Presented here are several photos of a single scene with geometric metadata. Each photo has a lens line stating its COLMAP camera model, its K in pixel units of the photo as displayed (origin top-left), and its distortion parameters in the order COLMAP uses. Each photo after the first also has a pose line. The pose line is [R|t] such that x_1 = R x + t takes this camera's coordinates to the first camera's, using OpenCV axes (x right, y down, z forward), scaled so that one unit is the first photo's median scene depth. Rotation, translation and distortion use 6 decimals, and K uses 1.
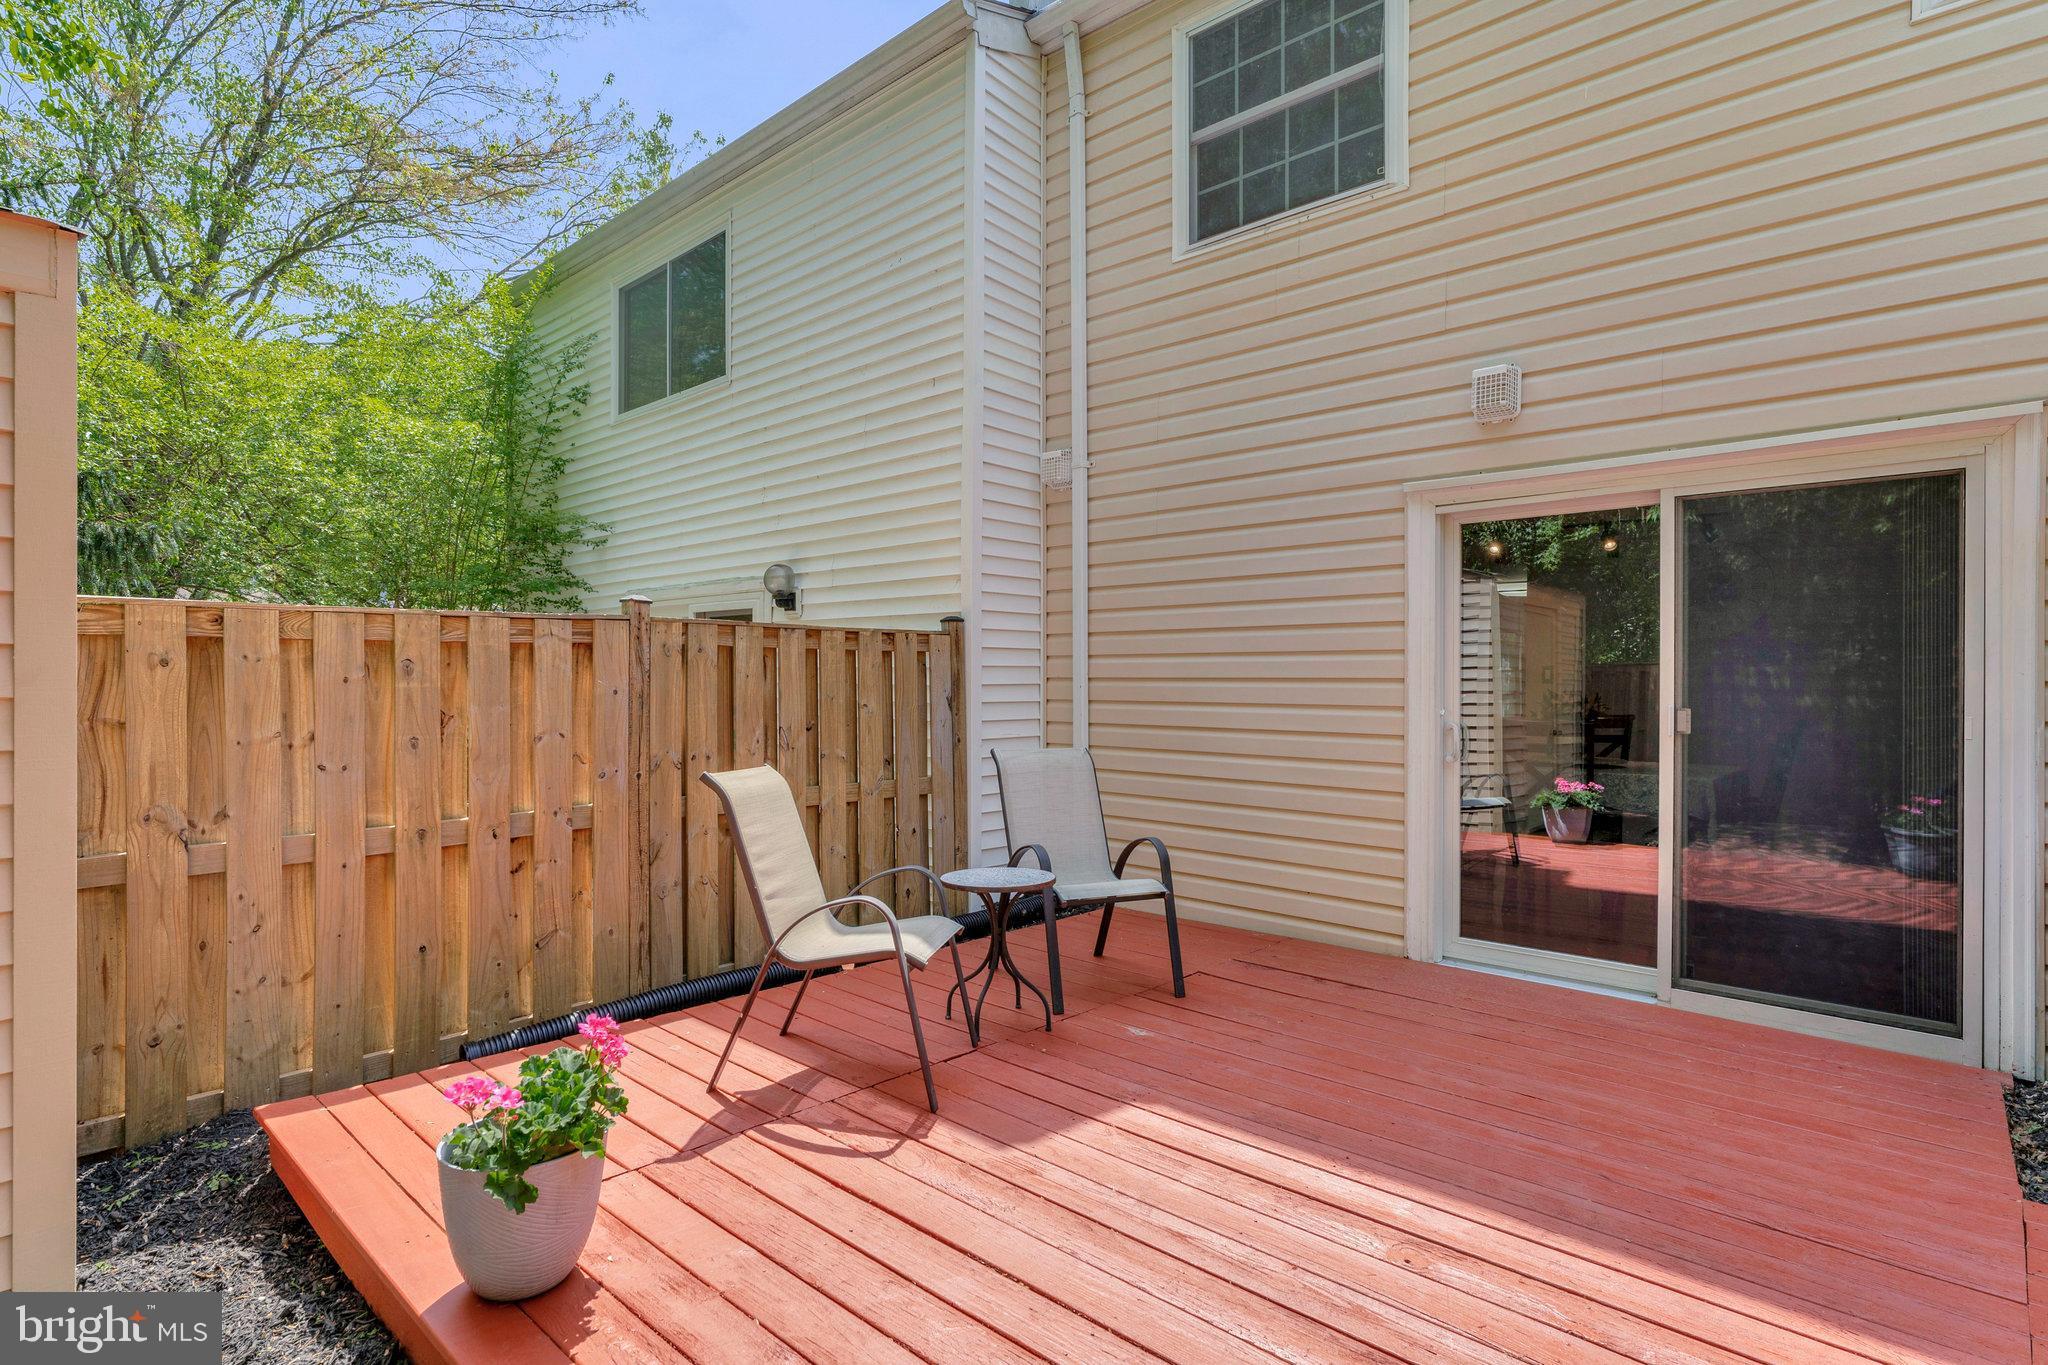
lens RADIAL K [[1023.2, 0, 1022.5], [0, 1023.2, 665.2], [0, 0, 1]] dist [-0.002462, 0.001598]
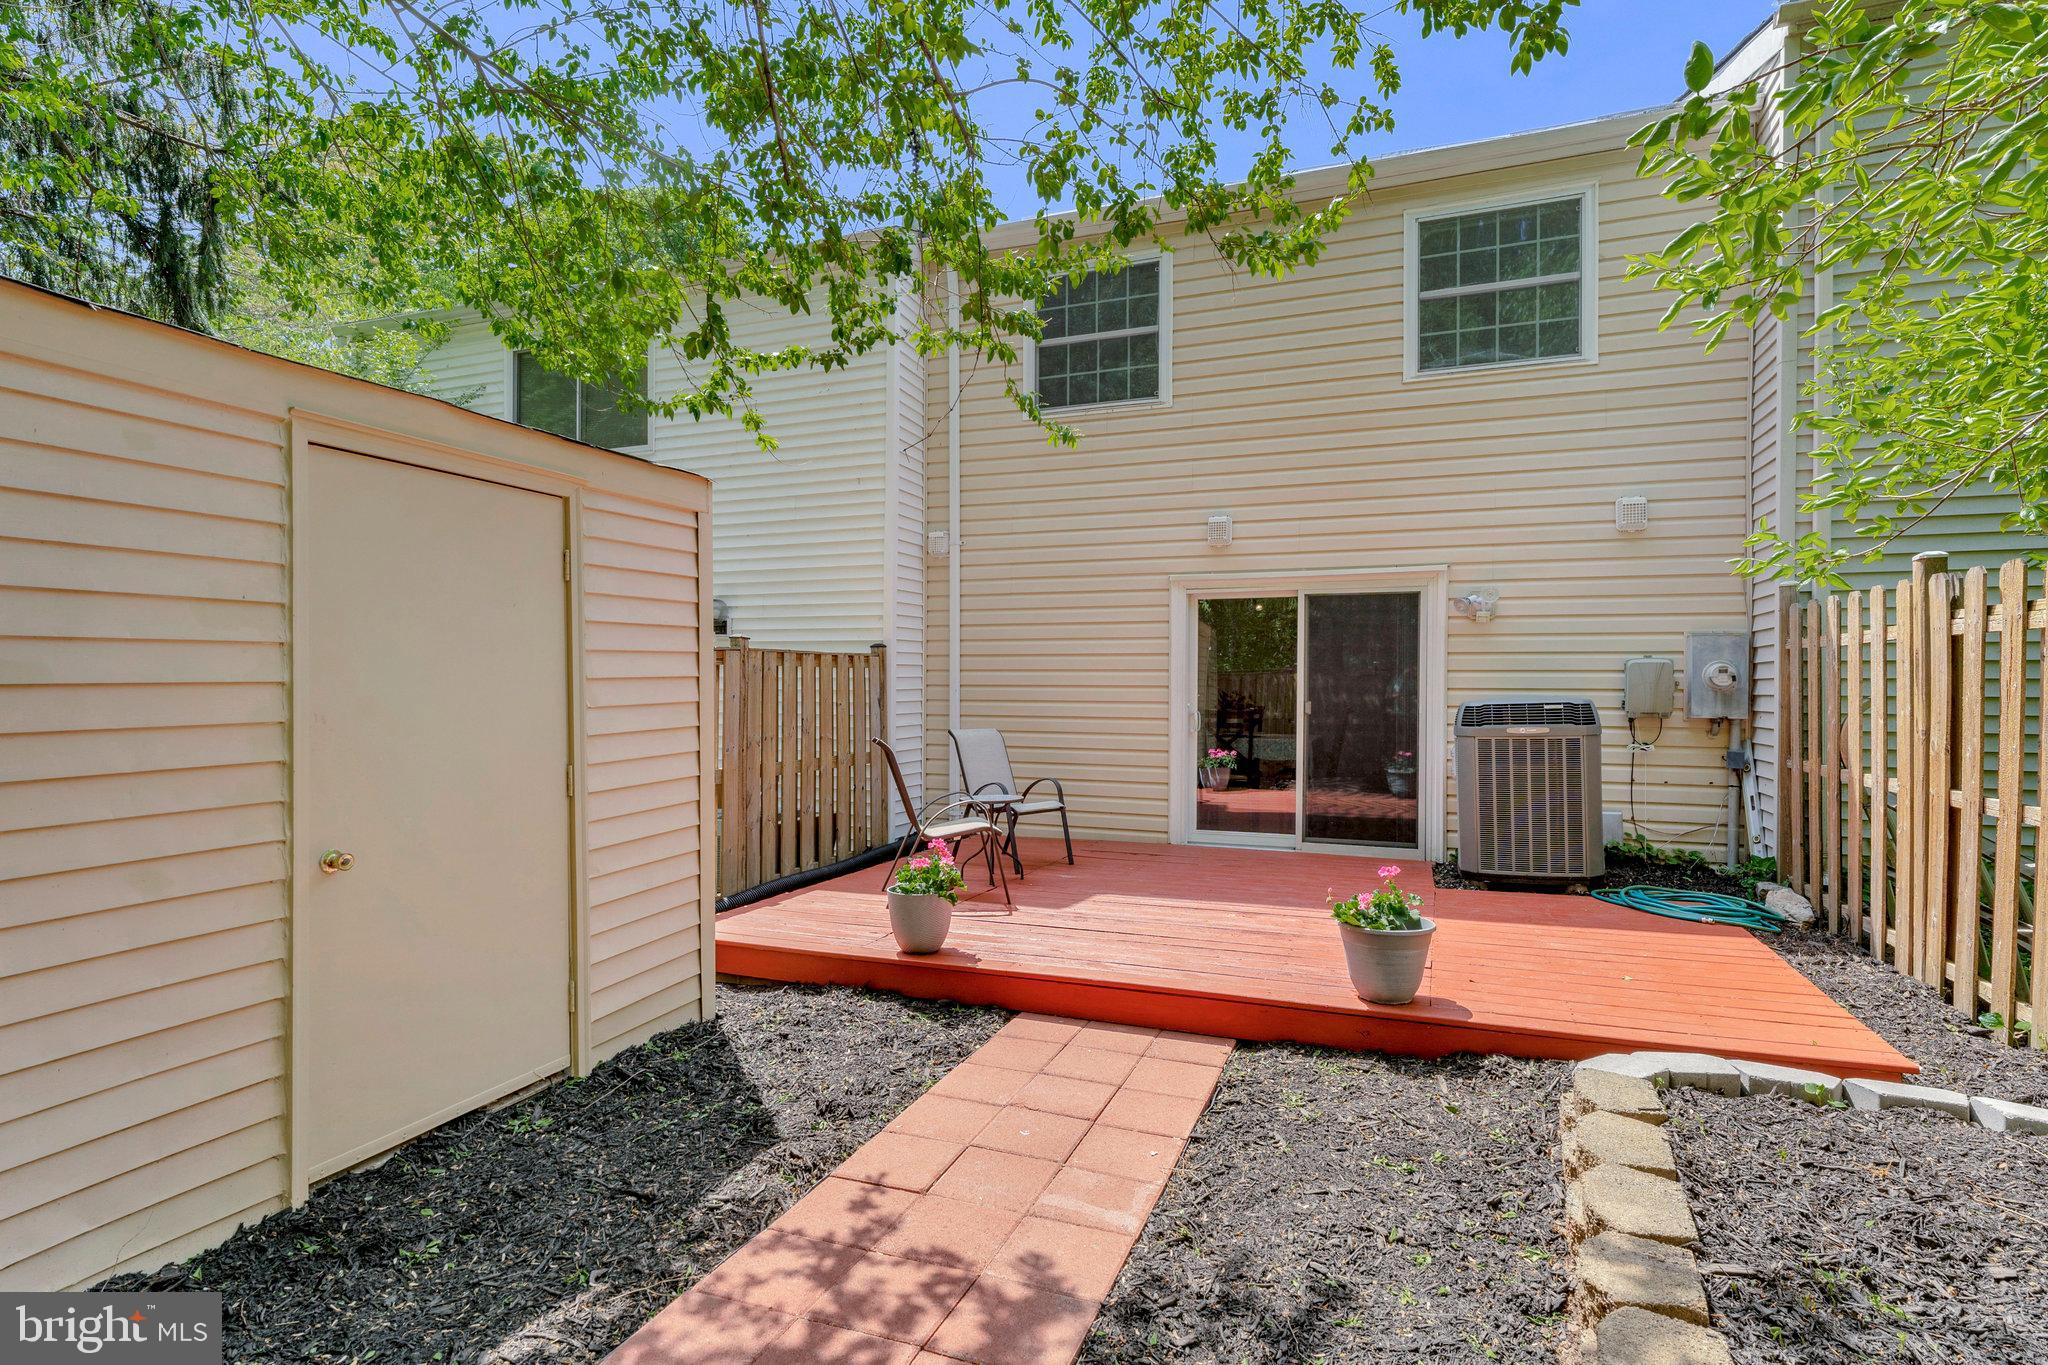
lens RADIAL K [[1023.2, 0, 1024.8], [0, 1023.2, 677.5], [0, 0, 1]] dist [-0.002462, 0.001598]
pose [[0.931335, 0.001297, 0.364162, -0.474621], [-0.005038, 0.999944, 0.009325, -0.015614], [-0.364130, -0.010519, 0.931289, -0.523333]]
